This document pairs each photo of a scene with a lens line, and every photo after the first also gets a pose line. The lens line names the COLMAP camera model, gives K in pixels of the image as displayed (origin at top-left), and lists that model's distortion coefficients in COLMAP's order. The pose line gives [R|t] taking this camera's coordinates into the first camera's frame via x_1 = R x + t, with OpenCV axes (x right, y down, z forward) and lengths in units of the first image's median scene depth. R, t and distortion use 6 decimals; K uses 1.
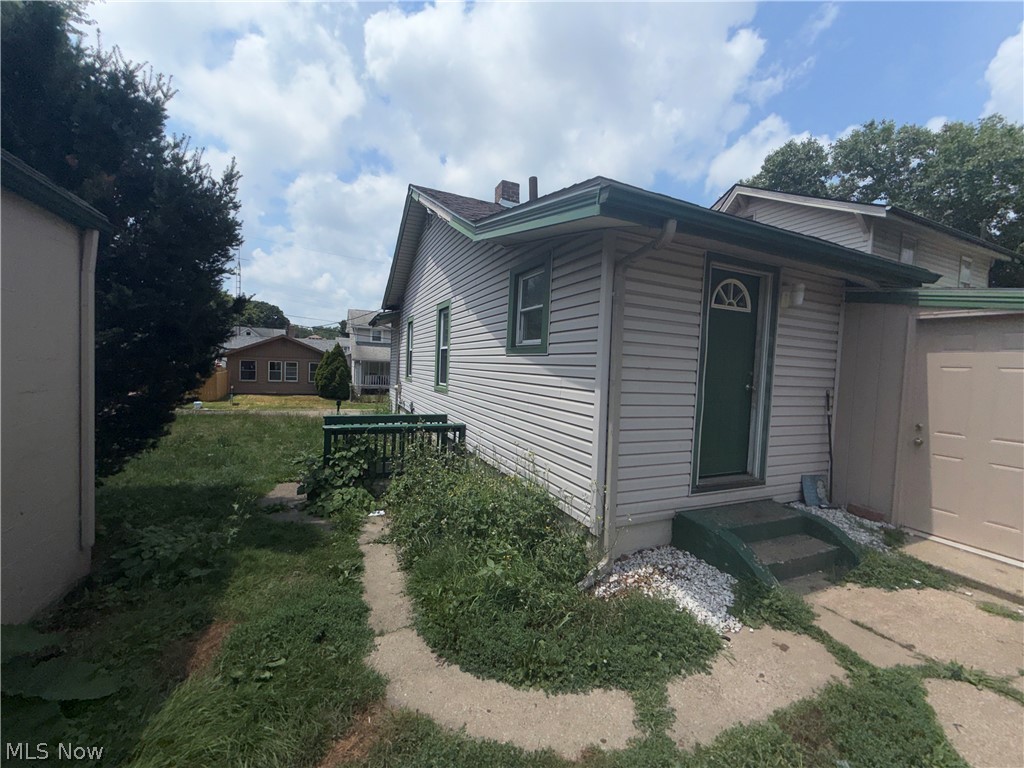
lens RADIAL K [[409.8, 0, 512.0], [0, 409.8, 384.0], [0, 0, 1]] dist [0.000520, 0.000052]
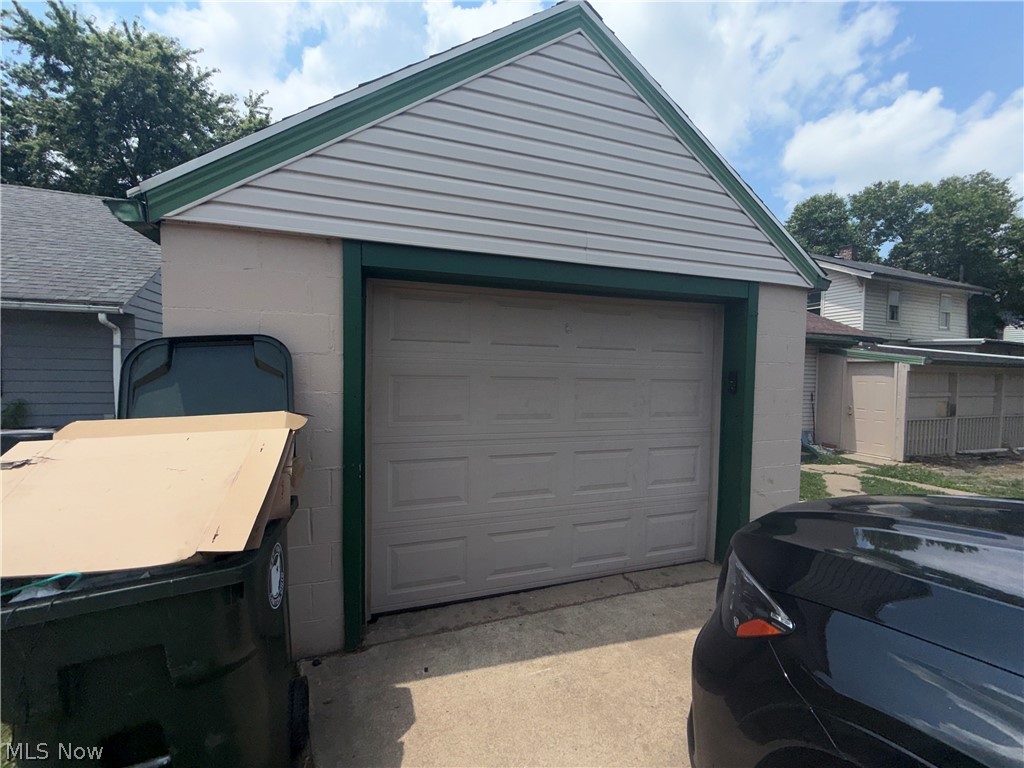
lens RADIAL K [[409.8, 0, 512.0], [0, 409.8, 384.0], [0, 0, 1]] dist [0.000520, 0.000052]
pose [[0.996614, -0.020153, -0.079718, -0.314799], [0.018763, 0.999659, -0.018146, -0.009333], [0.080057, 0.016588, 0.996652, -0.630591]]
